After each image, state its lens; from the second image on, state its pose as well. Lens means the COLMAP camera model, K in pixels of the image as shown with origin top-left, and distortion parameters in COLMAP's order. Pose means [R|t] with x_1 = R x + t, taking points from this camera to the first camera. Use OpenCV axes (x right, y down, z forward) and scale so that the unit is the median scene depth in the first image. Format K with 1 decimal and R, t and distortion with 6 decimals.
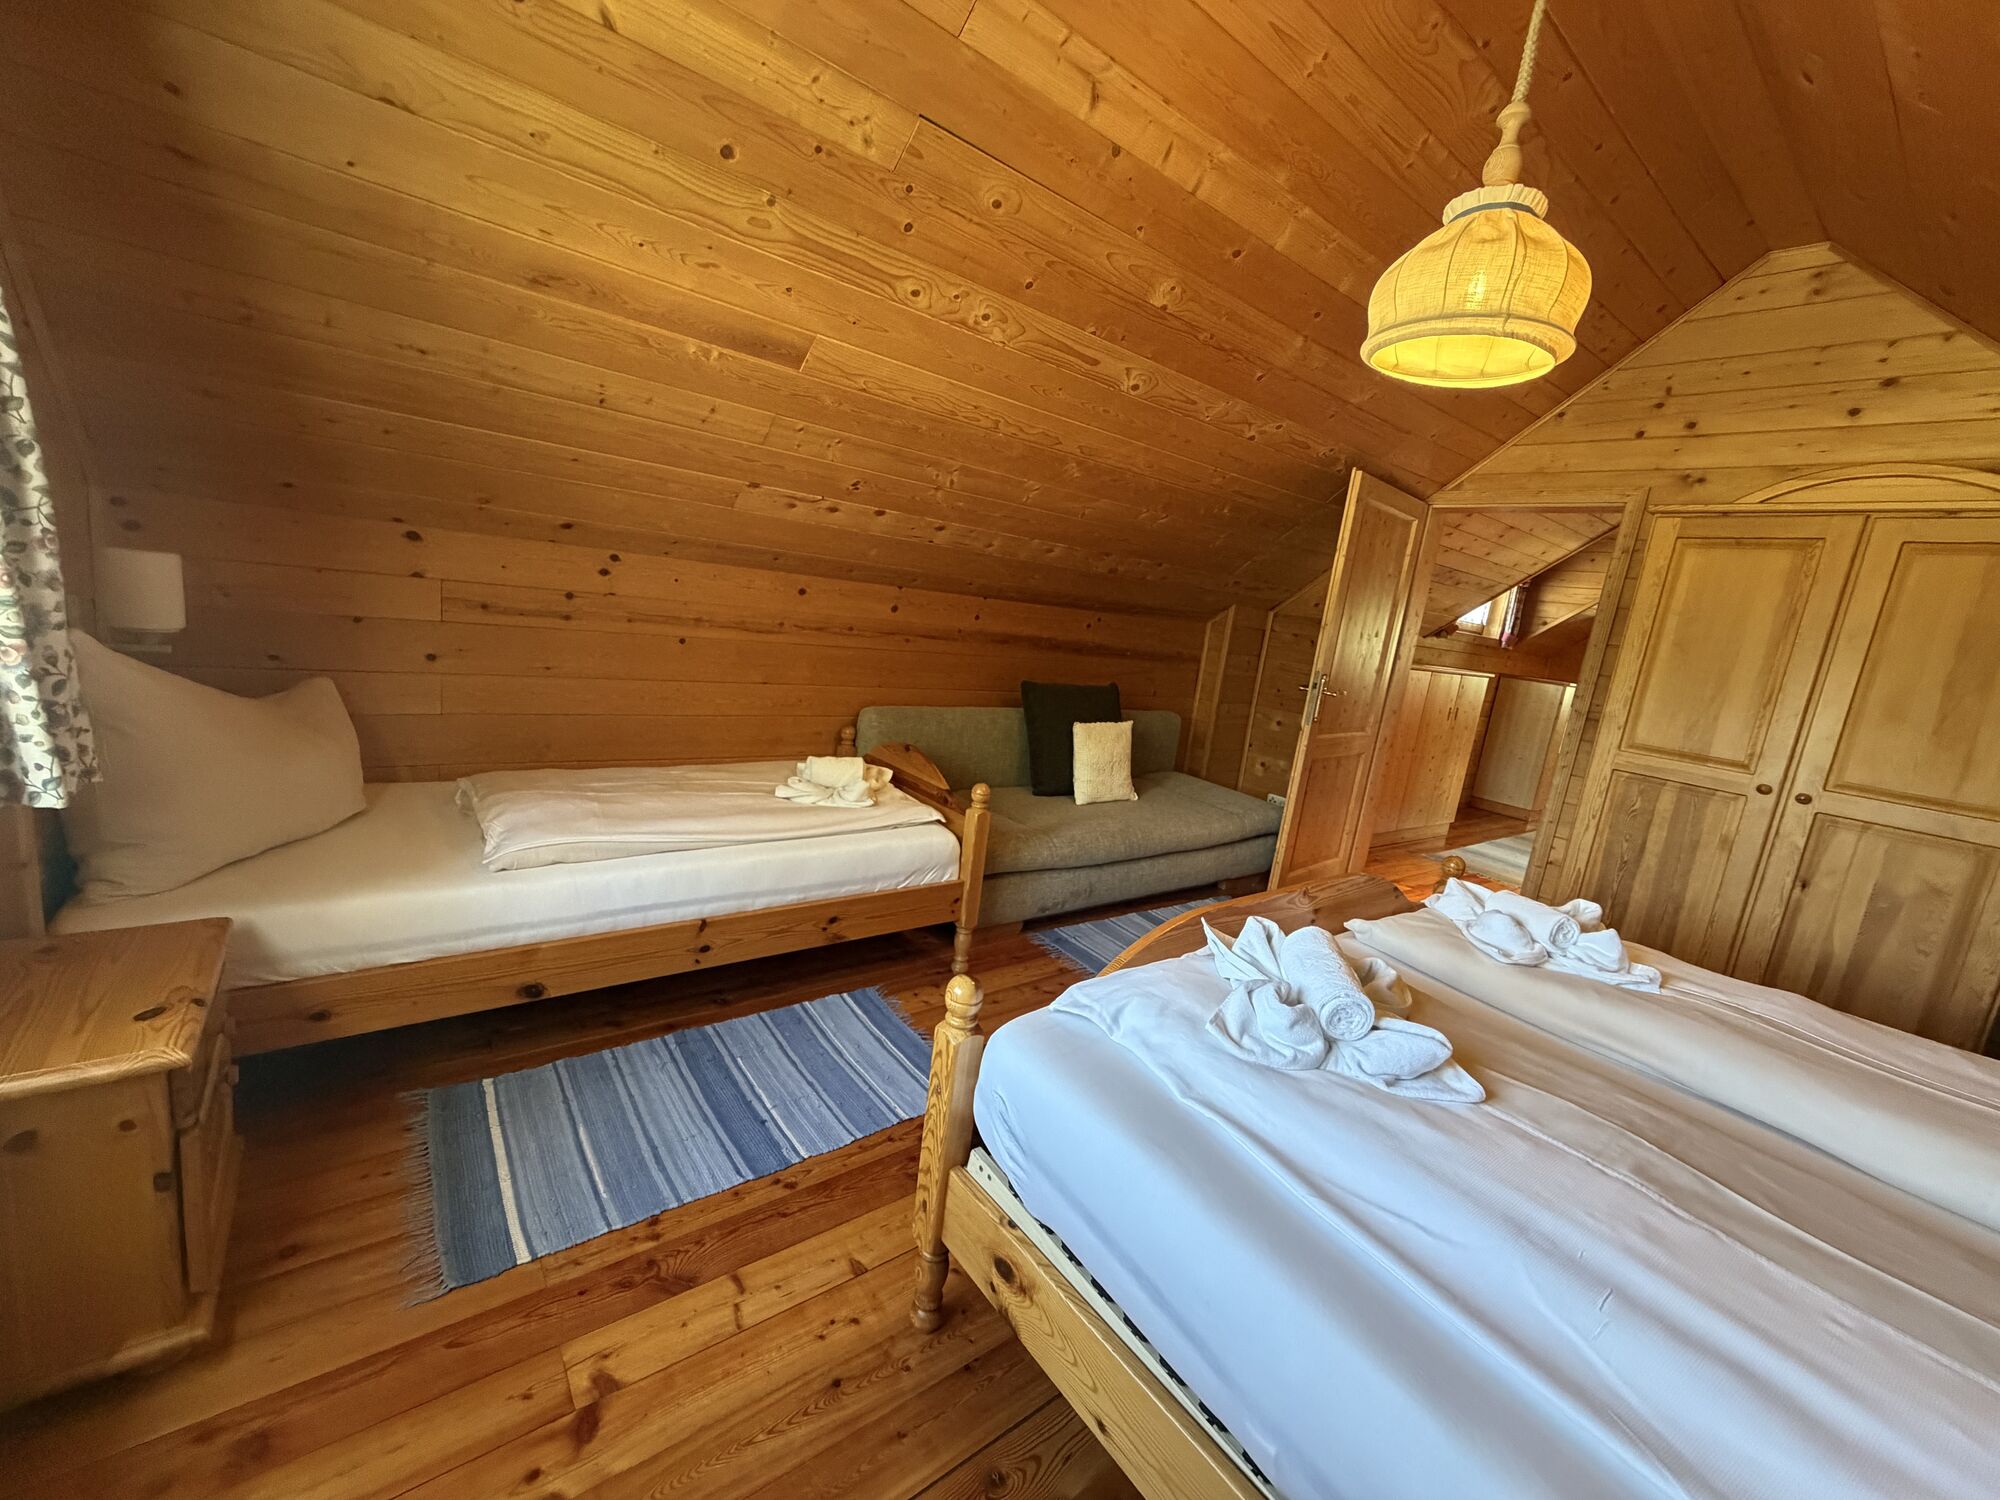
lens RADIAL K [[797.9, 0, 1003.0], [0, 797.9, 748.8], [0, 0, 1]] dist [-0.001608, 0.000542]
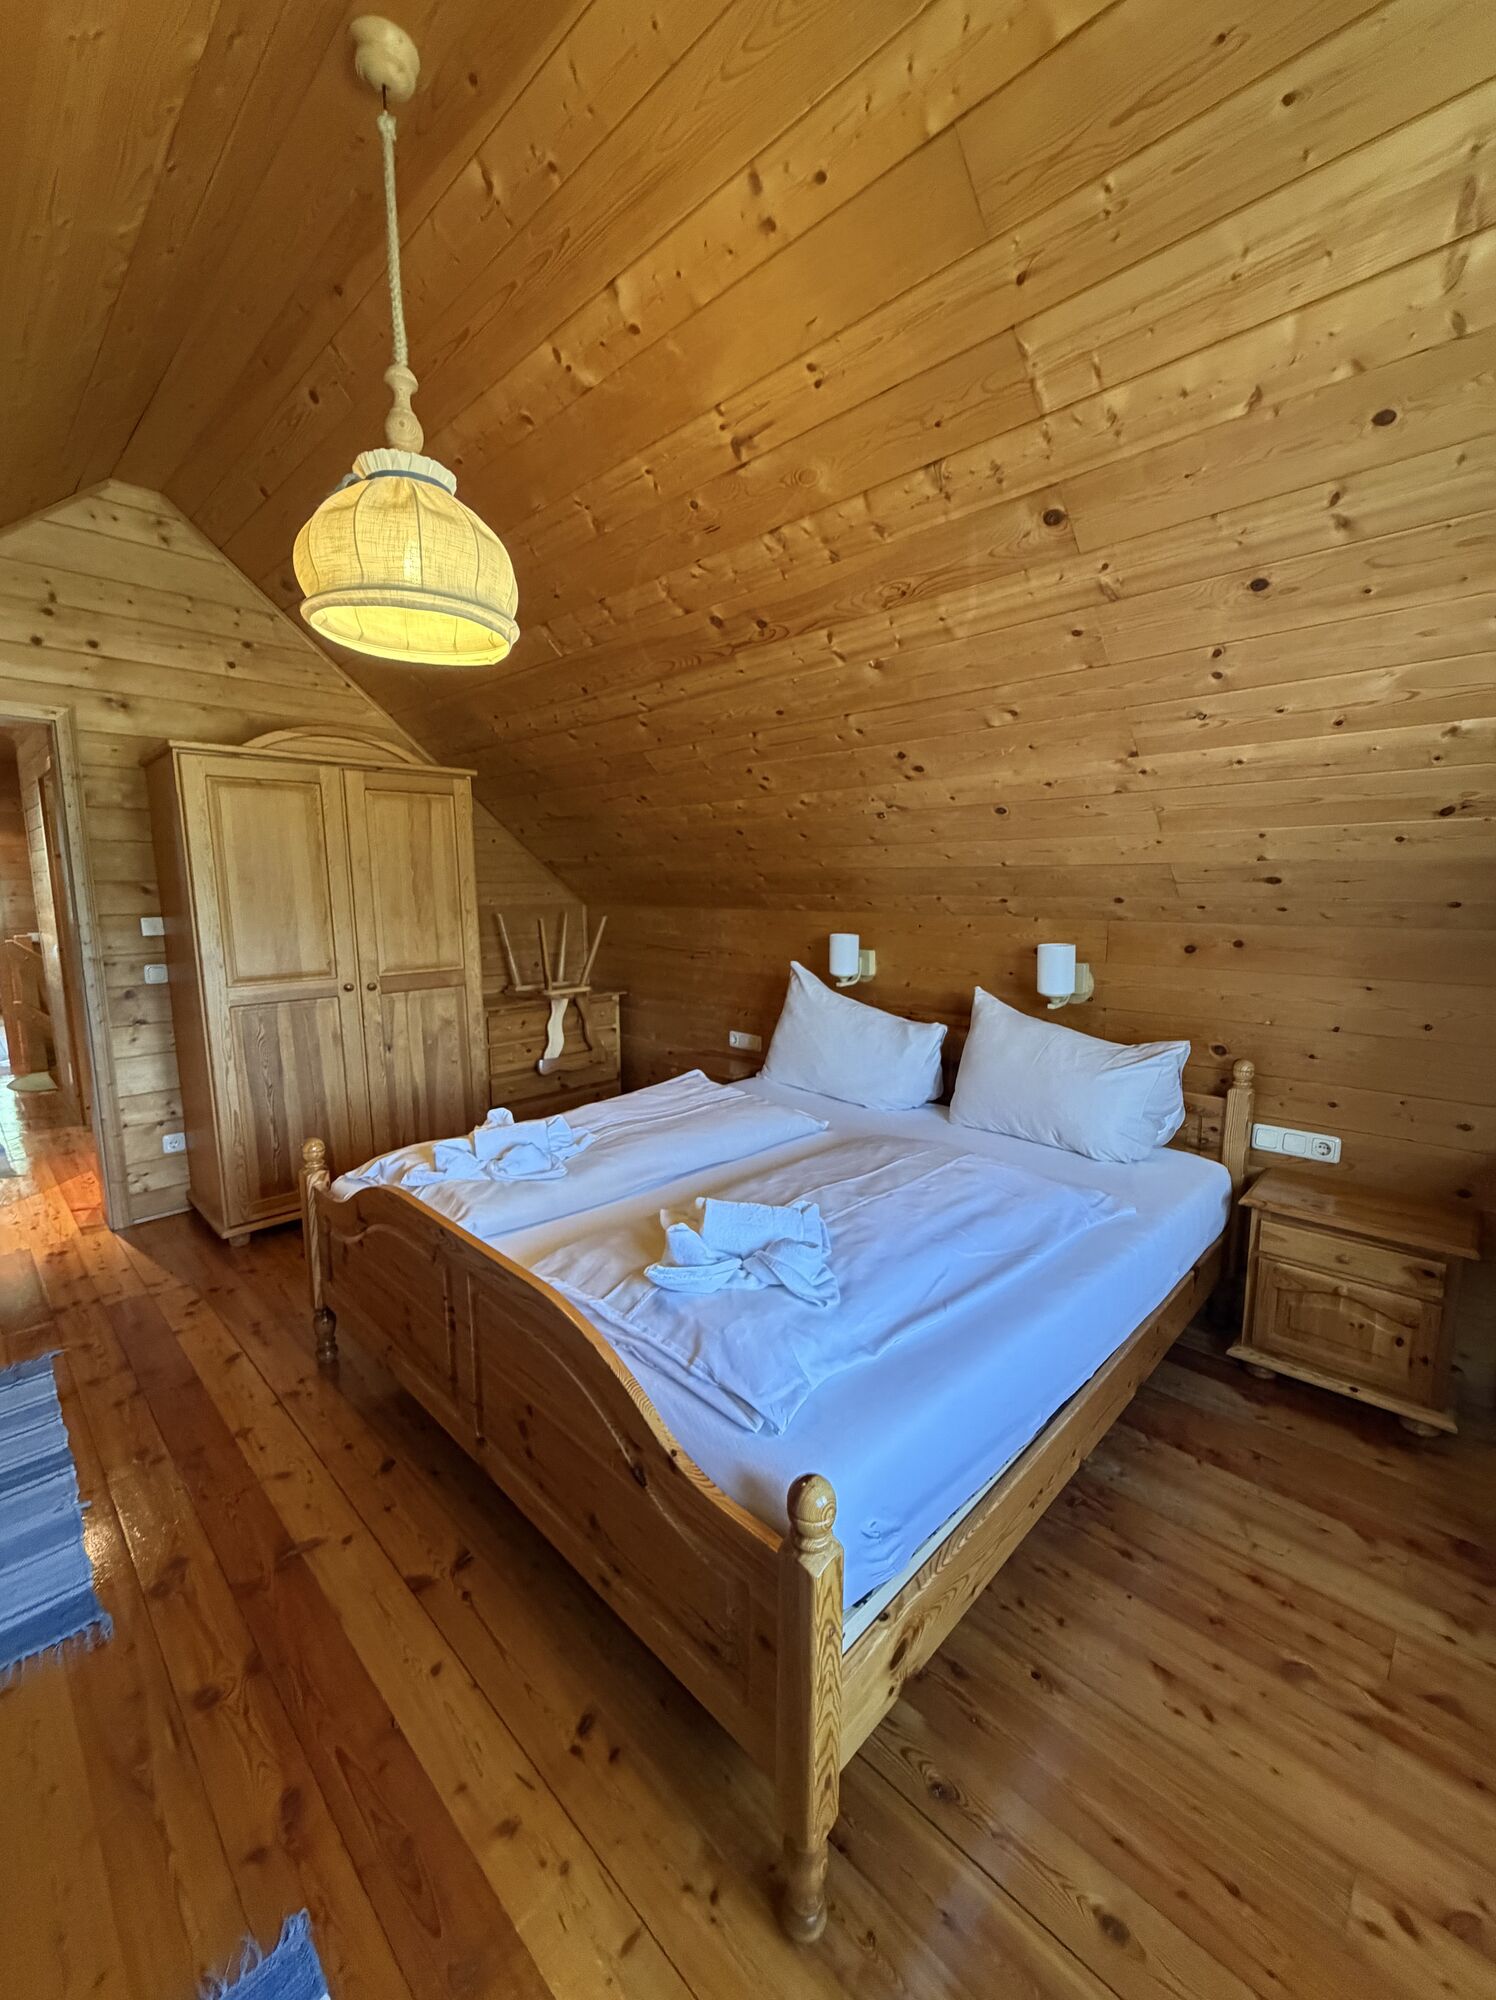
lens RADIAL K [[797.9, 0, 749.4], [0, 797.9, 995.2], [0, 0, 1]] dist [-0.001608, 0.000542]
pose [[-0.127920, -0.263629, 0.956105, -0.310700], [0.173905, 0.943127, 0.283318, -0.180594], [-0.976419, 0.202513, -0.074798, 0.493720]]
